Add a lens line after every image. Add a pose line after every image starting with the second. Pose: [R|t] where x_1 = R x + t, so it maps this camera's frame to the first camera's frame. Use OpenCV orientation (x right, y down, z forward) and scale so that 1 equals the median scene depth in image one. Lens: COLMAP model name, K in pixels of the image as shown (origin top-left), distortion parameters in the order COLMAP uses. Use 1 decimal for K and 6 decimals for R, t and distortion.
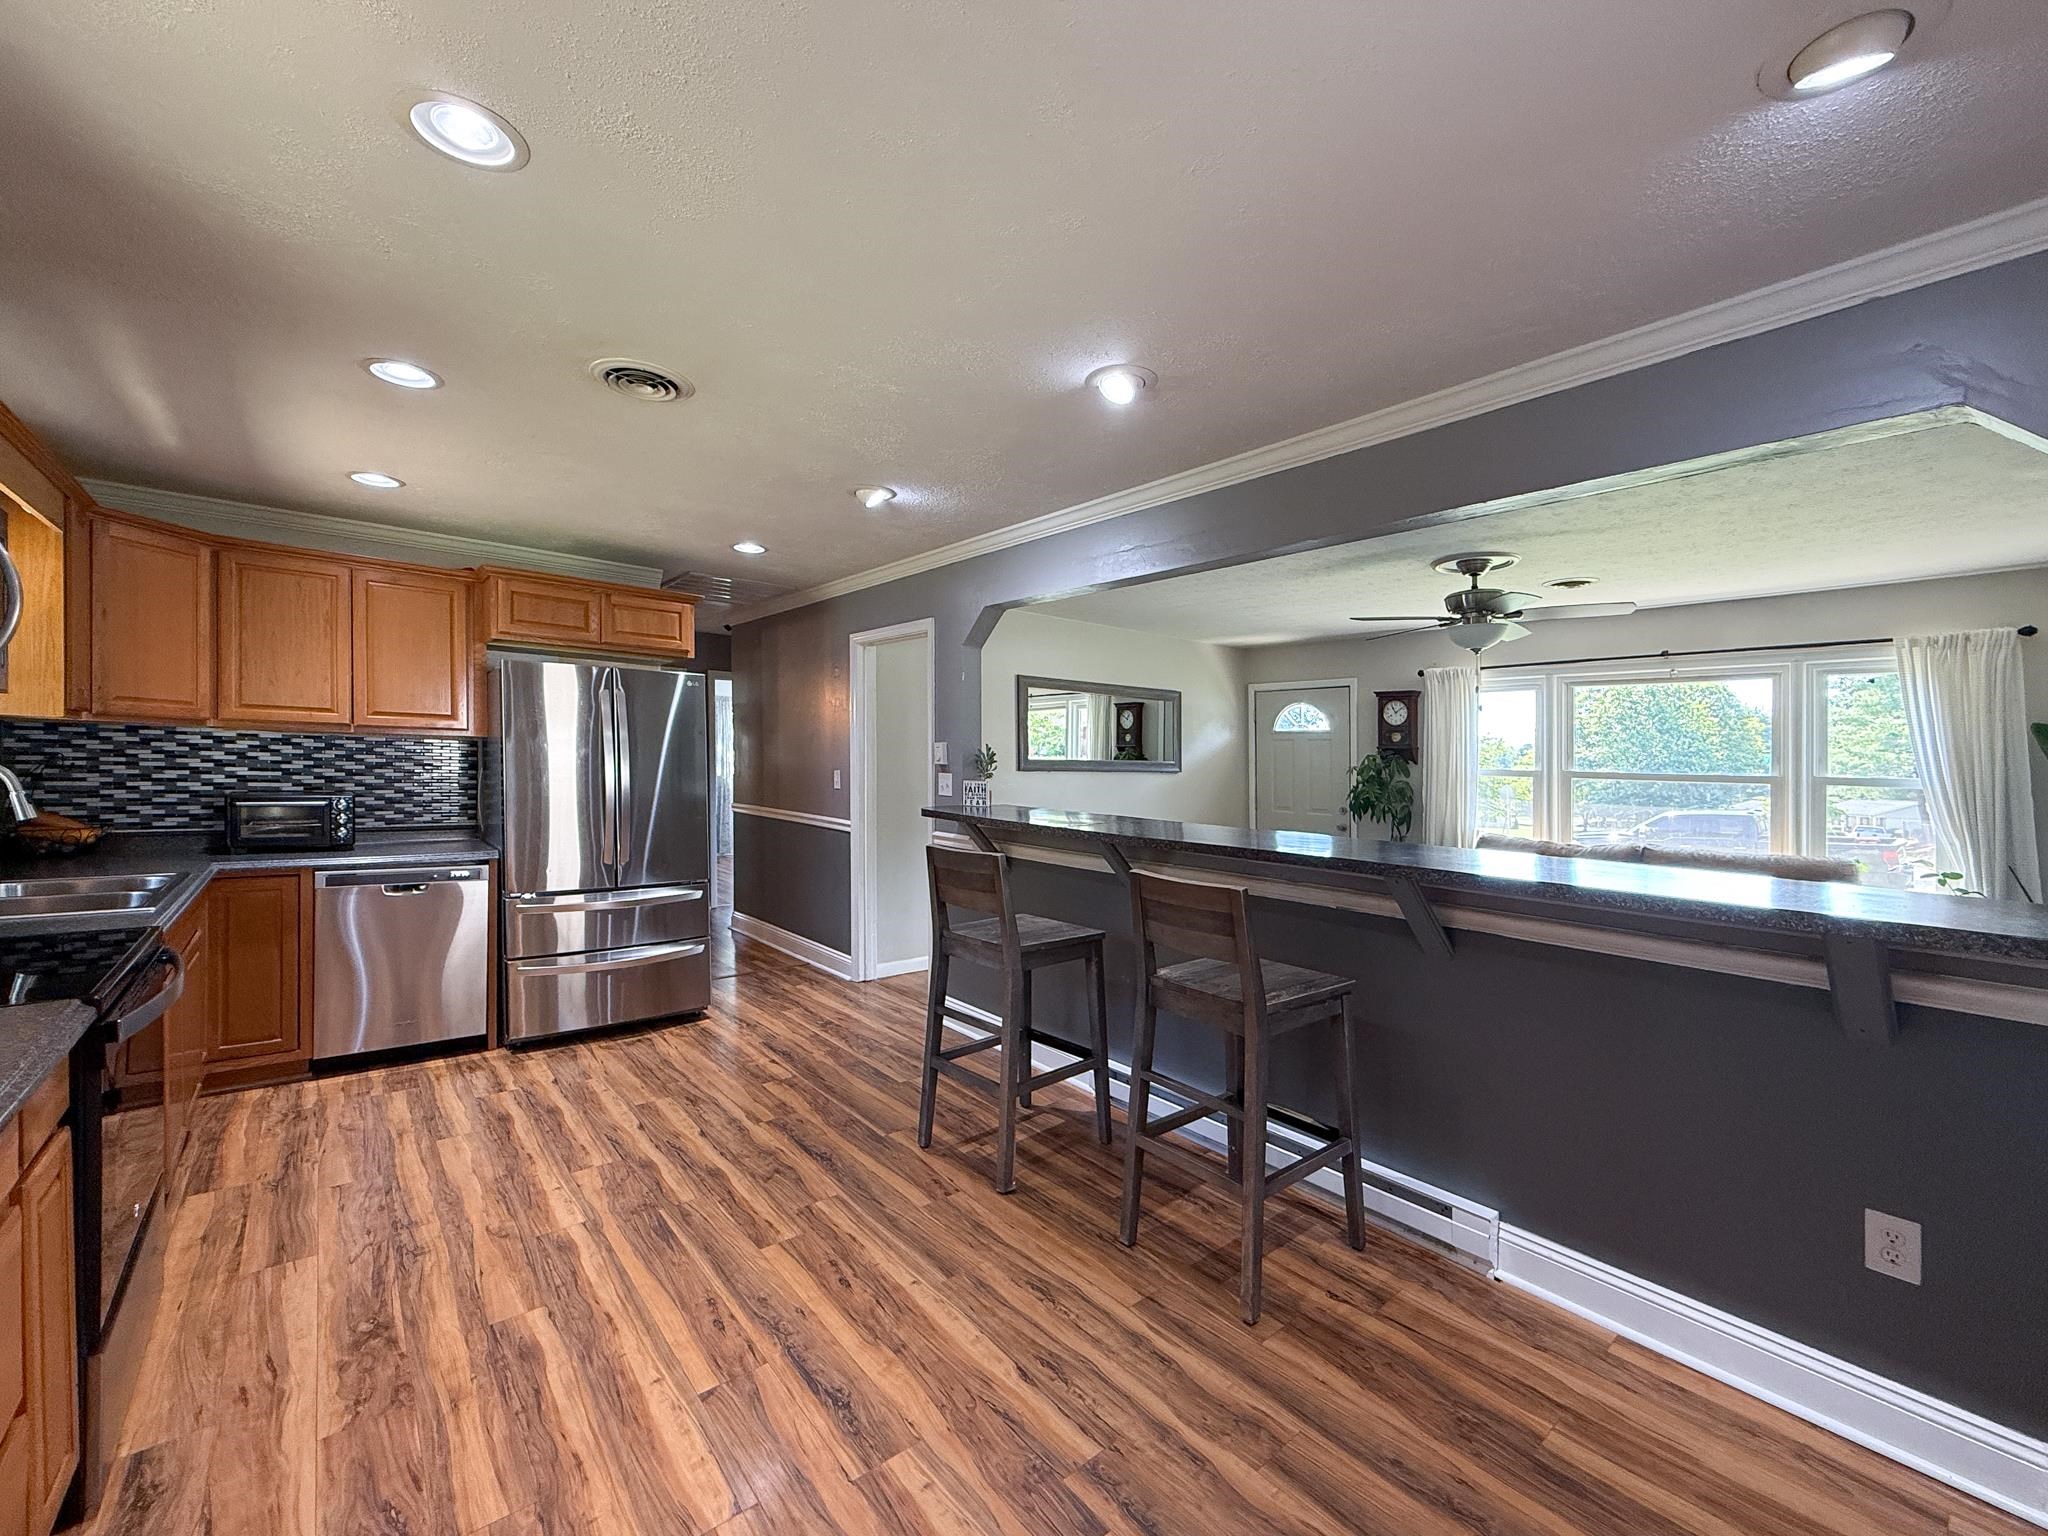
lens RADIAL K [[833.2, 0, 1024.0], [0, 833.2, 768.0], [0, 0, 1]] dist [-0.001133, -0.000082]
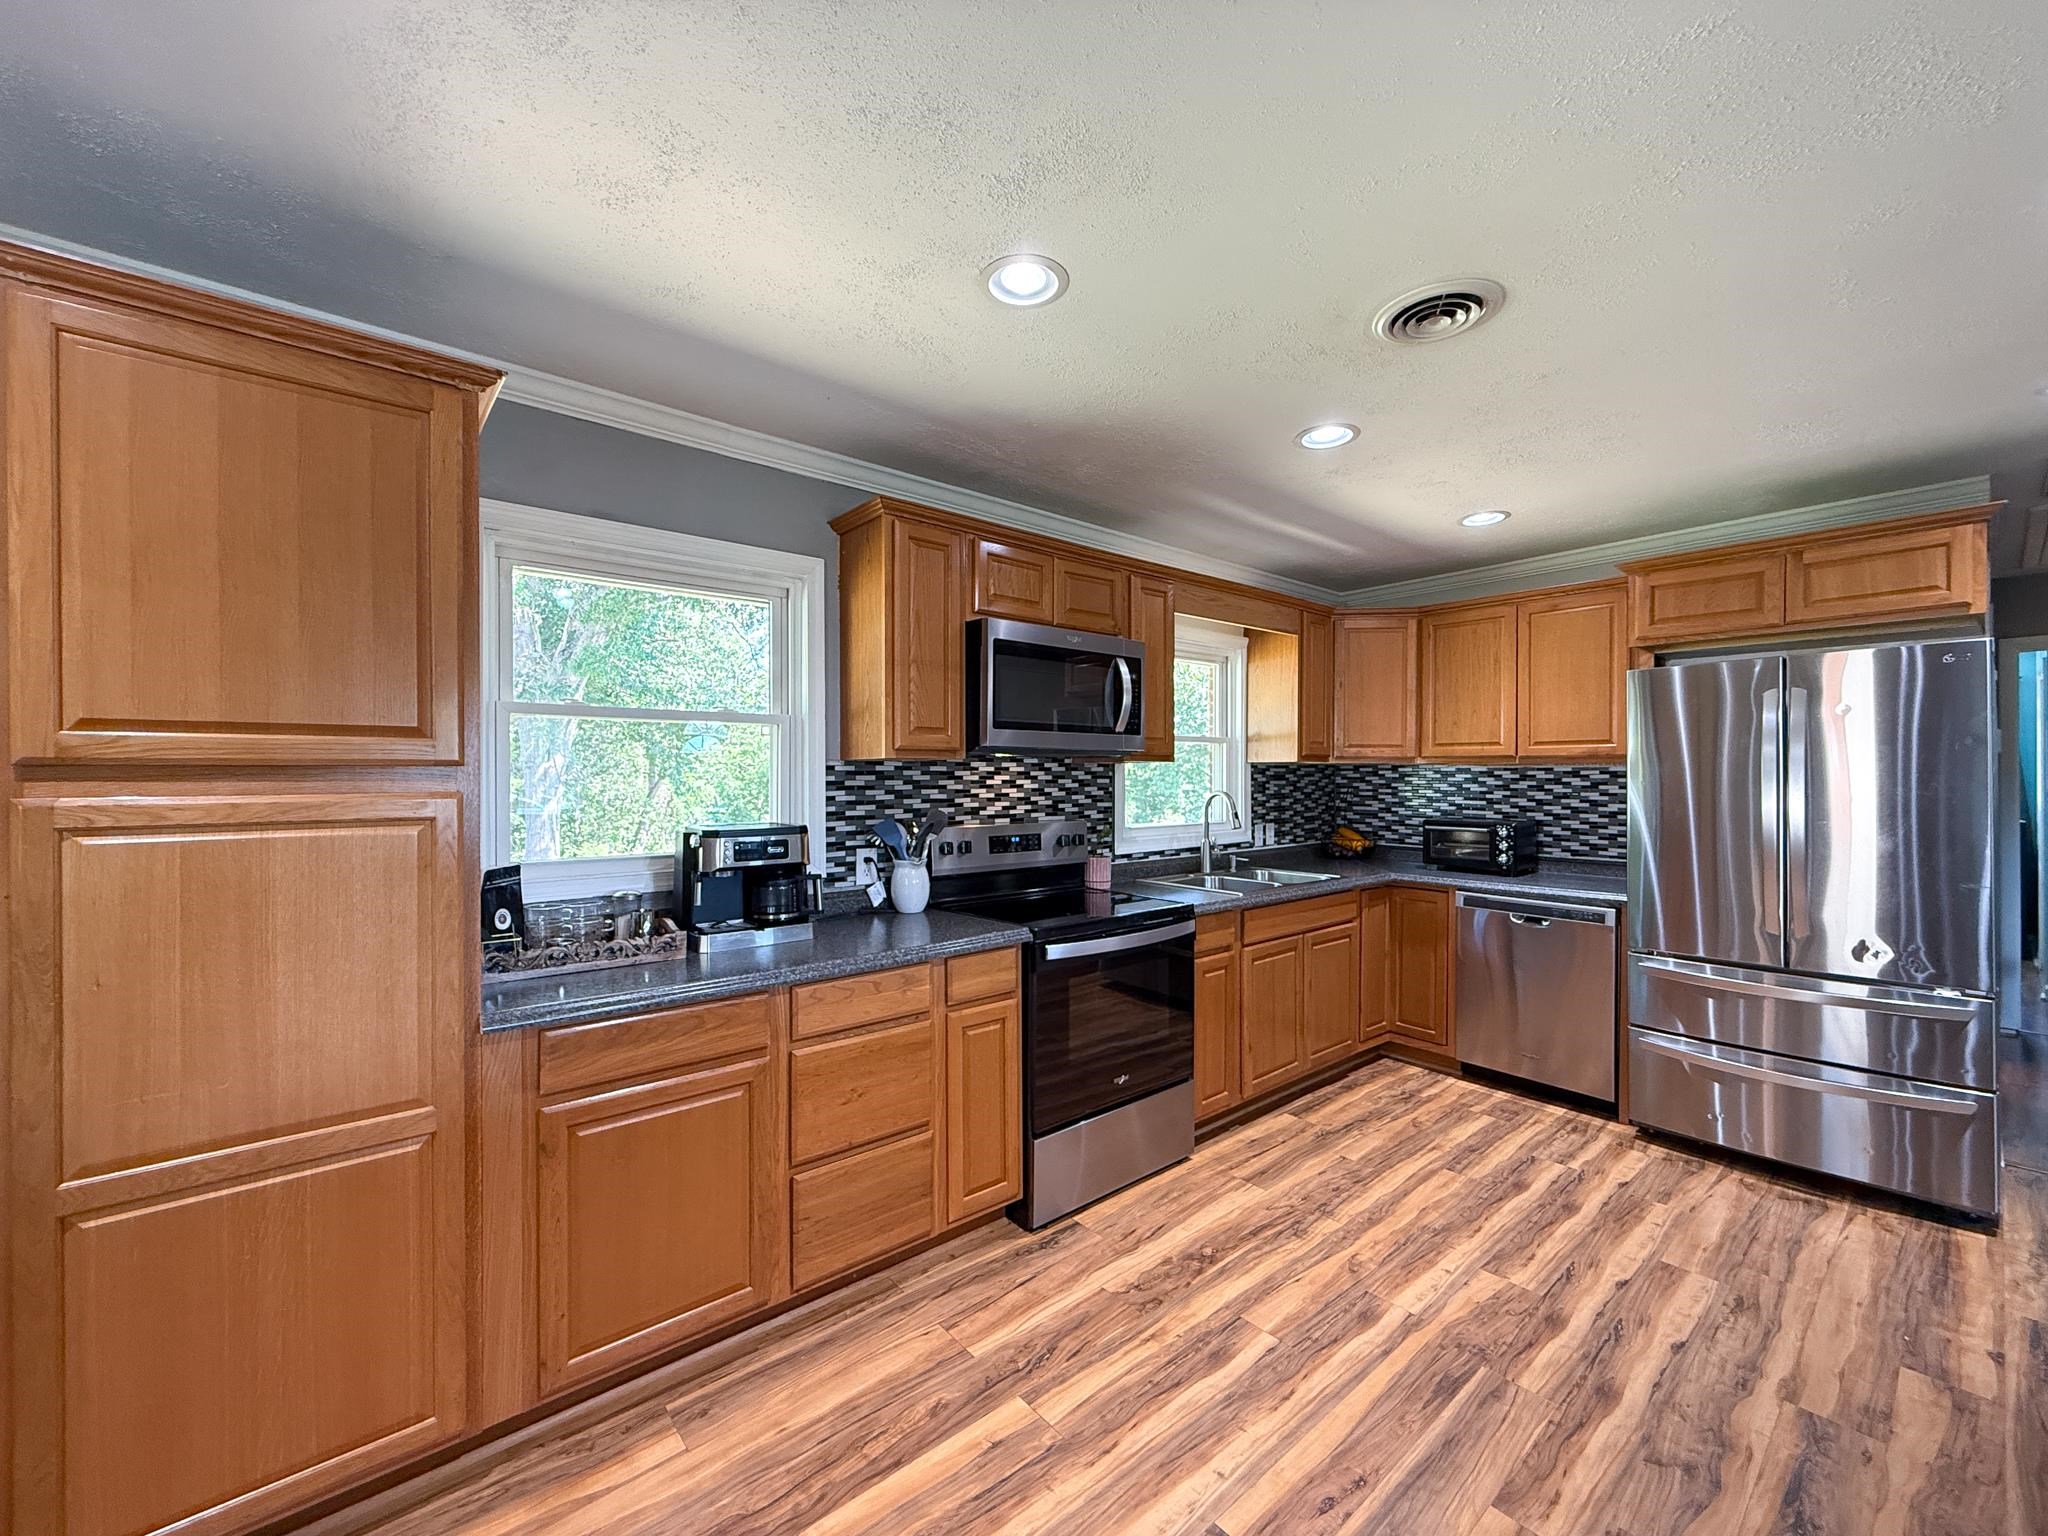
lens RADIAL K [[818.9, 0, 1025.9], [0, 818.9, 795.4], [0, 0, 1]] dist [0.000429, 0.000094]
pose [[-0.000554, -0.001883, -0.999998, 0.235291], [-0.007251, 0.999972, -0.001878, 0.003680], [0.999974, 0.007250, -0.000568, 0.415932]]
